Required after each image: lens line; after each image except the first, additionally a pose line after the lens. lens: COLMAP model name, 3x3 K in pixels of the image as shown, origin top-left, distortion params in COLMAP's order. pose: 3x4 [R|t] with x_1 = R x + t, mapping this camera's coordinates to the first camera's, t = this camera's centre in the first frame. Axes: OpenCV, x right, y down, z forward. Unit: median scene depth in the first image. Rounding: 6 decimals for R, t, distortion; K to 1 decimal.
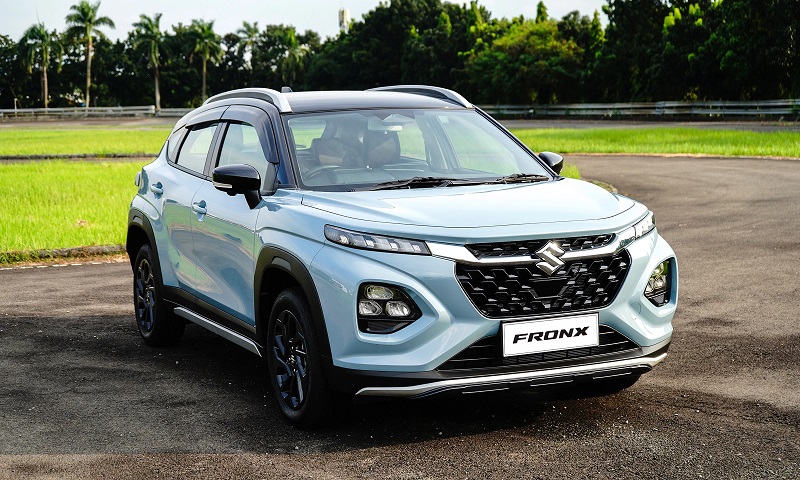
lens RADIAL K [[1341.5, 0, 401.3], [0, 1341.5, 238.5], [0, 0, 1]] dist [0.018936, 0.000000]
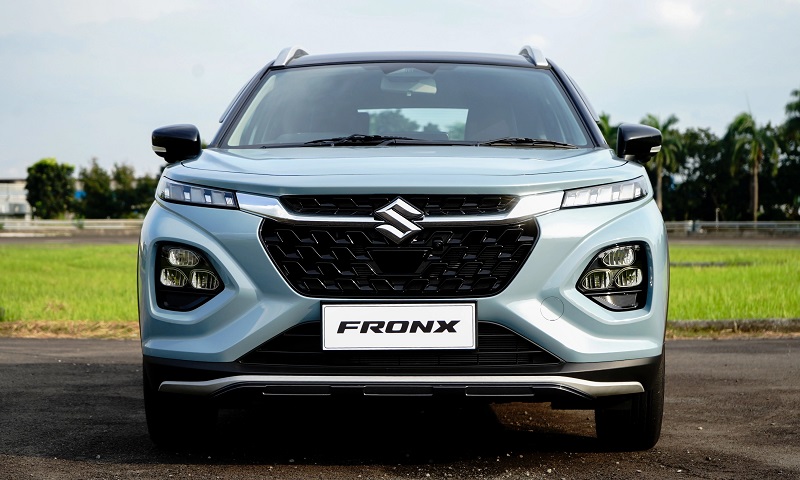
lens RADIAL K [[1754.2, 0, 399.9], [0, 1754.2, 240.5], [0, 0, 1]] dist [0.005594, 0.000000]
pose [[0.891675, 0.021675, -0.452158, 0.537589], [-0.061781, 0.995334, -0.074122, 0.095145], [0.448441, 0.094028, 0.888853, 0.154170]]
